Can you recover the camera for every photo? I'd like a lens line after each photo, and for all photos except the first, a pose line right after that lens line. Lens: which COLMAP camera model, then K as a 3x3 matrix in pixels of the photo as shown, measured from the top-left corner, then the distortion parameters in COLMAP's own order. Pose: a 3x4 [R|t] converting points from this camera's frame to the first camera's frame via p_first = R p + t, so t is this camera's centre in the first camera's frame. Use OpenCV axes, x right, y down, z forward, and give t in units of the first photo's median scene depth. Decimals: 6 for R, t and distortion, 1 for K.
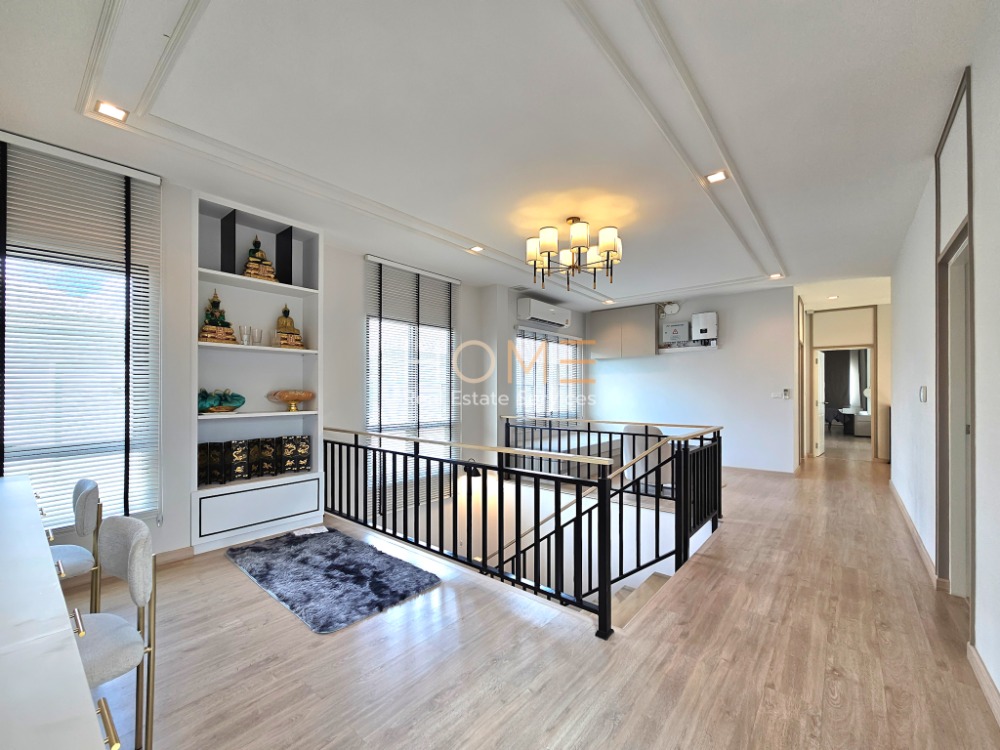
lens RADIAL K [[411.6, 0, 502.9], [0, 411.6, 383.4], [0, 0, 1]] dist [-0.009437, 0.001604]
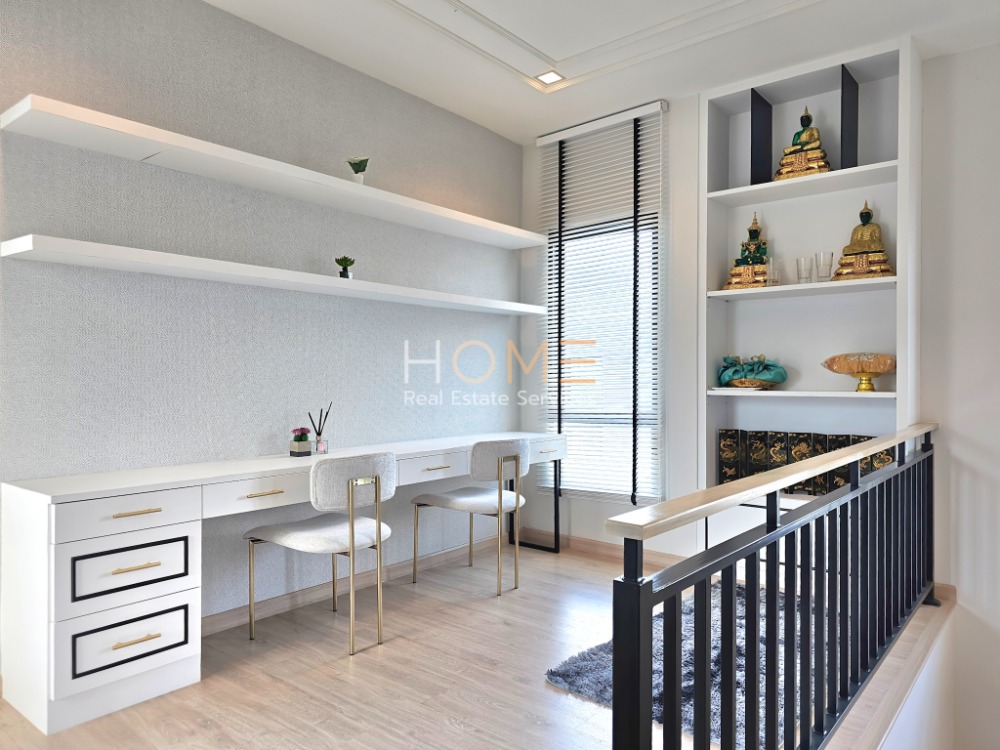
lens RADIAL K [[687.0, 0, 495.0], [0, 687.0, 376.2], [0, 0, 1]] dist [-0.003116, -0.003224]
pose [[-0.003878, -0.002242, -0.999990, 0.568435], [0.019726, 0.999803, -0.002318, 0.052428], [0.999798, -0.019735, -0.003833, 0.668416]]
